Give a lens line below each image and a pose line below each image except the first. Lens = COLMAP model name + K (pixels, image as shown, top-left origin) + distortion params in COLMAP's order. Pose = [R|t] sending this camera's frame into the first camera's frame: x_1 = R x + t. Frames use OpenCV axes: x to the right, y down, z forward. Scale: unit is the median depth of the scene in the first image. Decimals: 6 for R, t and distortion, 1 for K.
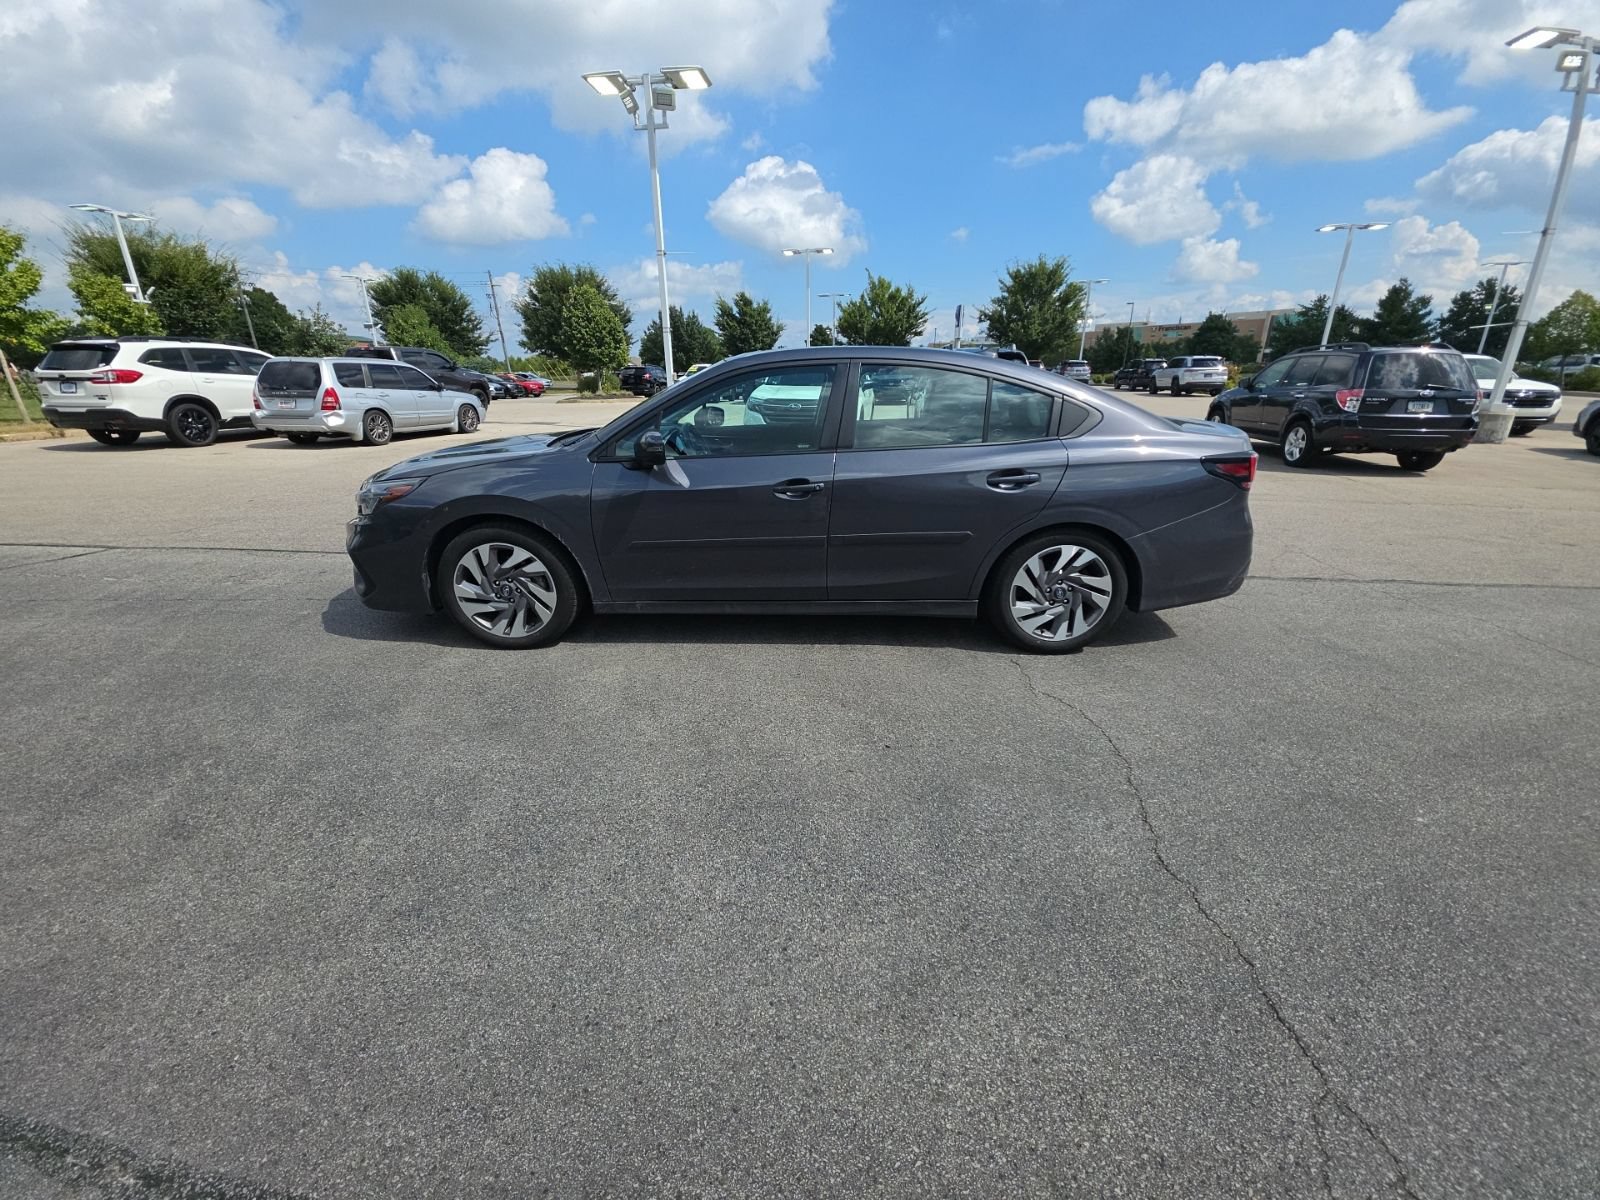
lens RADIAL K [[628.0, 0, 801.8], [0, 628.0, 604.9], [0, 0, 1]] dist [0.021463, -0.010890]
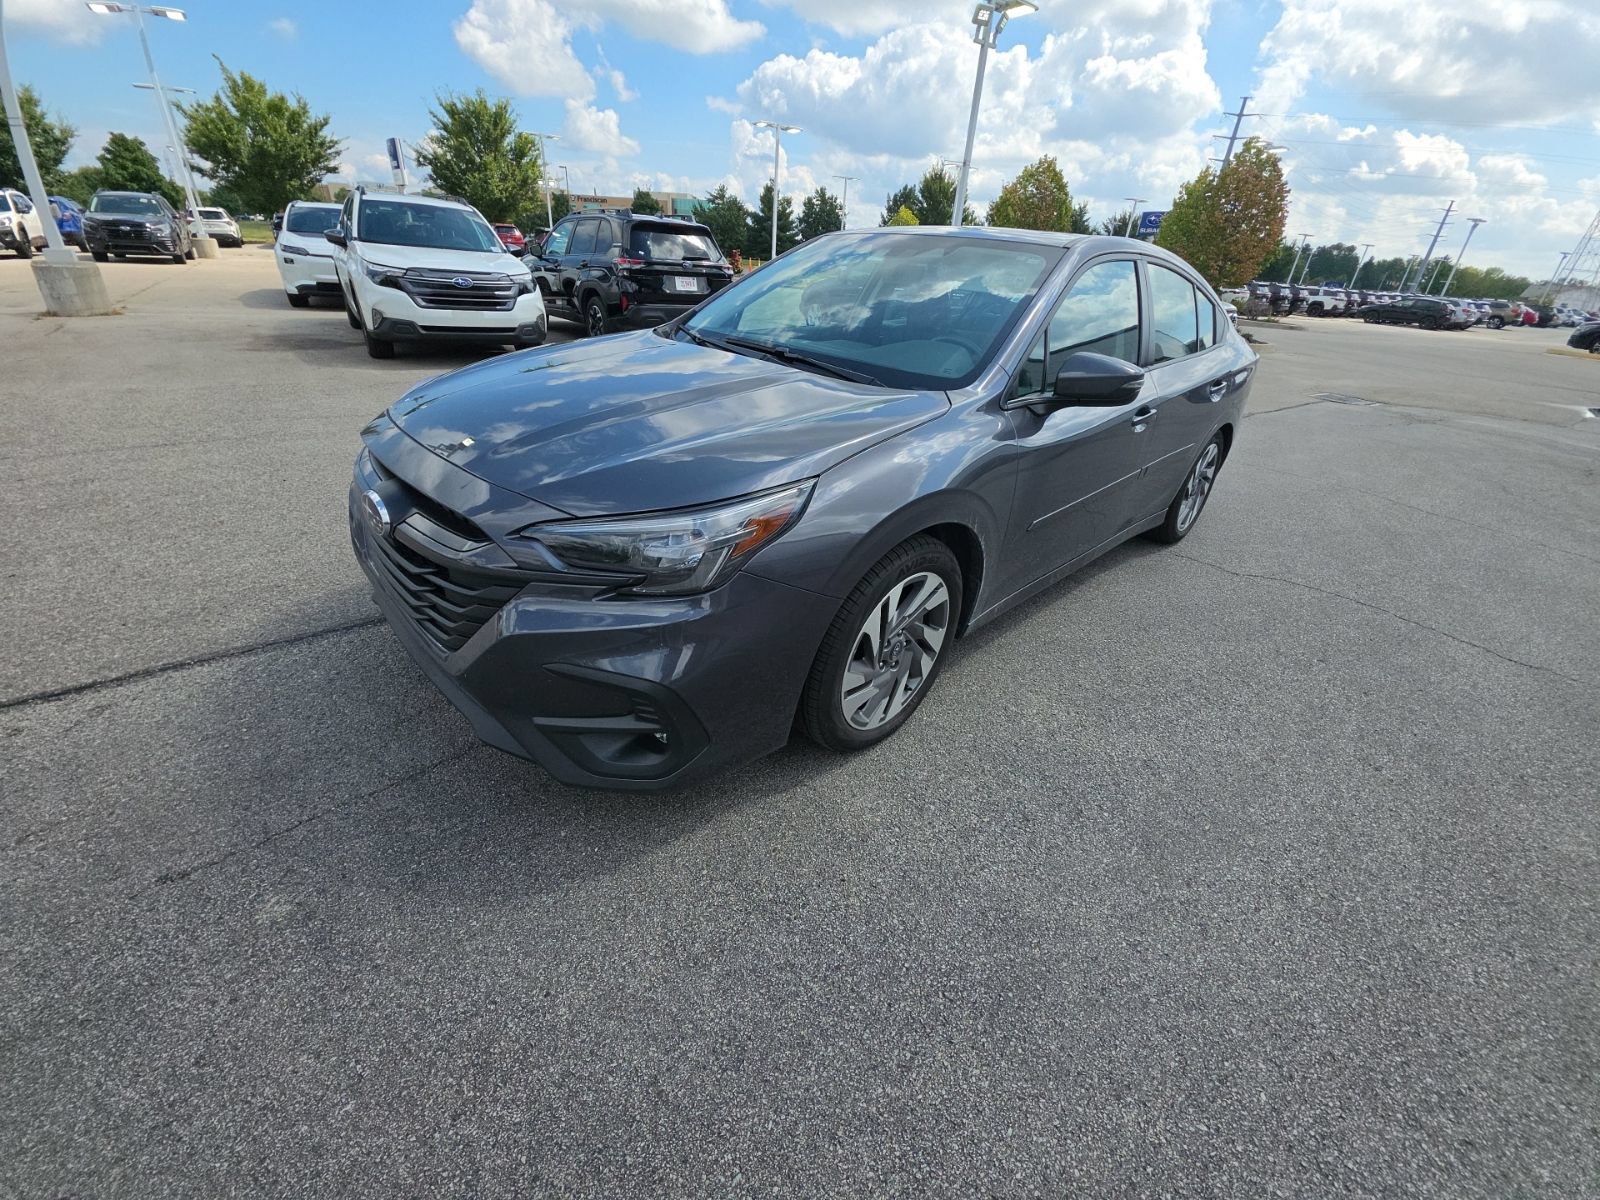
lens RADIAL K [[628.0, 0, 802.4], [0, 628.0, 603.1], [0, 0, 1]] dist [0.021463, -0.010890]
pose [[0.707406, -0.293711, 0.642893, -0.314847], [0.181908, 0.954588, 0.235950, -0.077071], [-0.682999, -0.049965, 0.728709, 0.225911]]
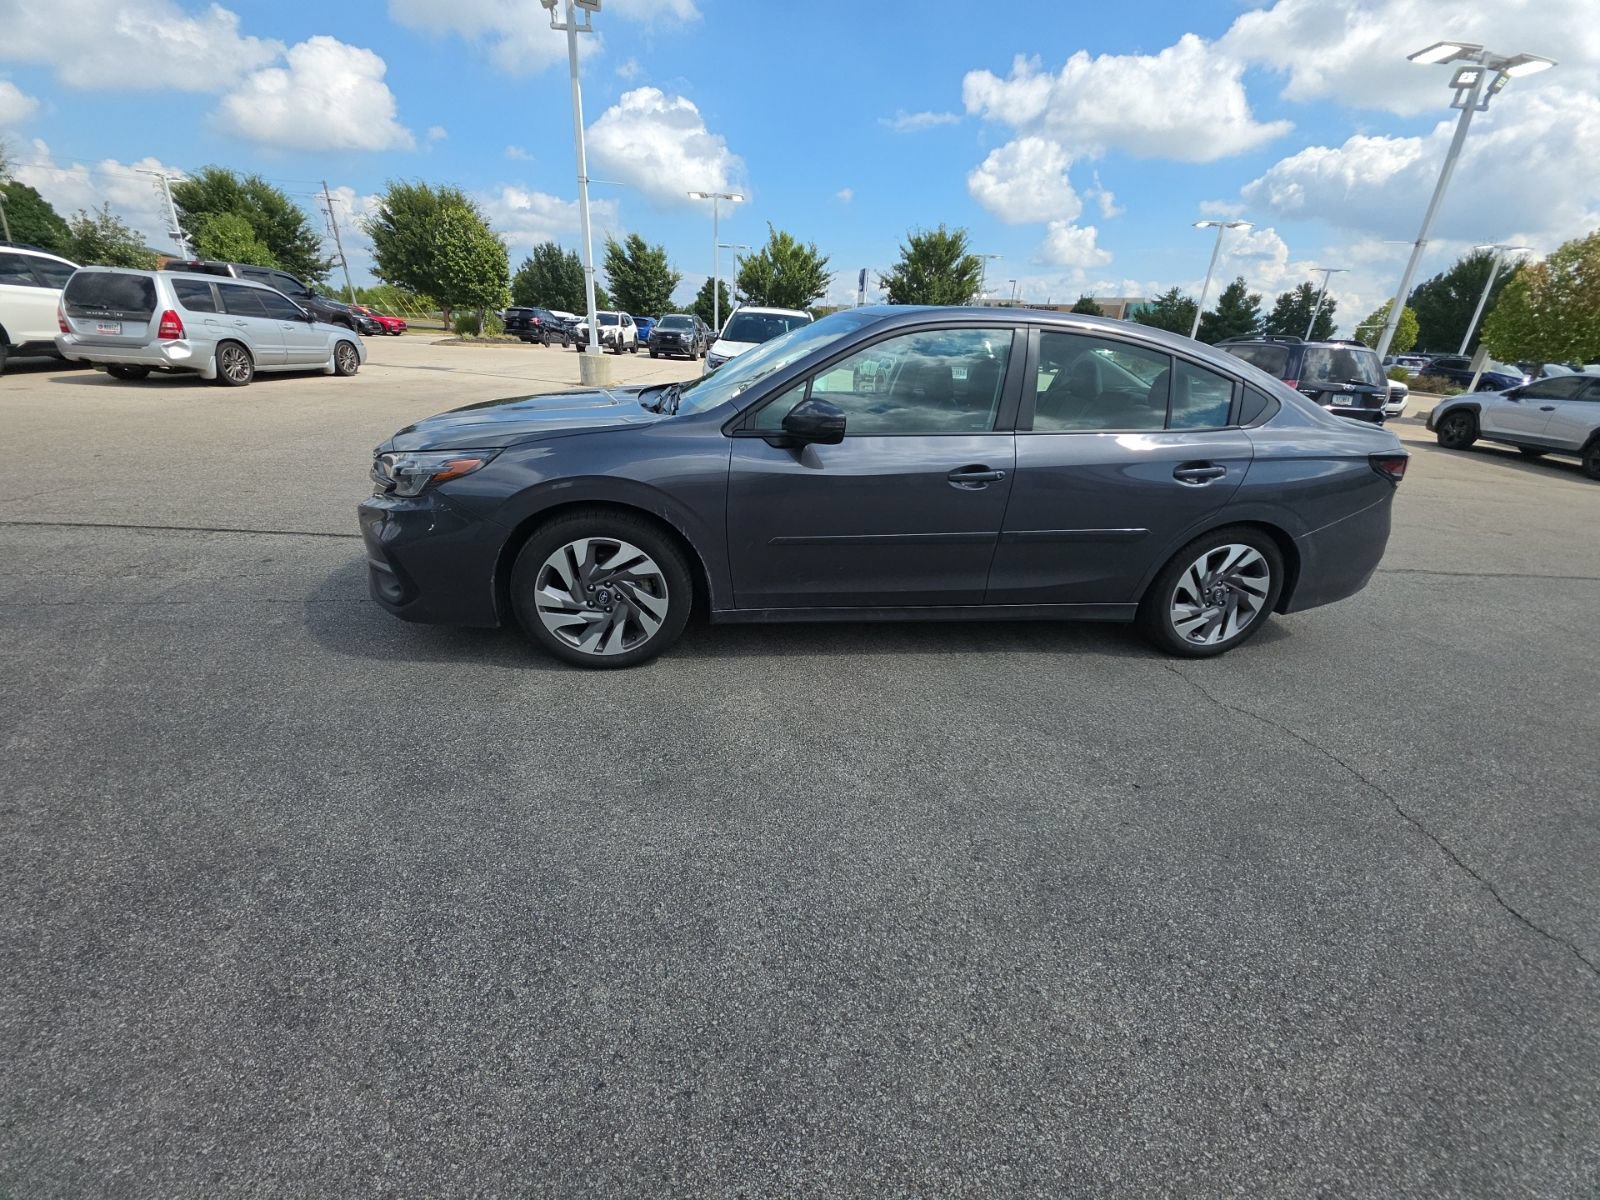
lens RADIAL K [[628.0, 0, 801.3], [0, 628.0, 604.5], [0, 0, 1]] dist [0.021463, -0.010890]
pose [[0.984266, -0.010858, 0.176361, -0.128747], [0.000957, 0.998423, 0.056128, -0.020358], [-0.176692, -0.055076, 0.982724, 0.066038]]
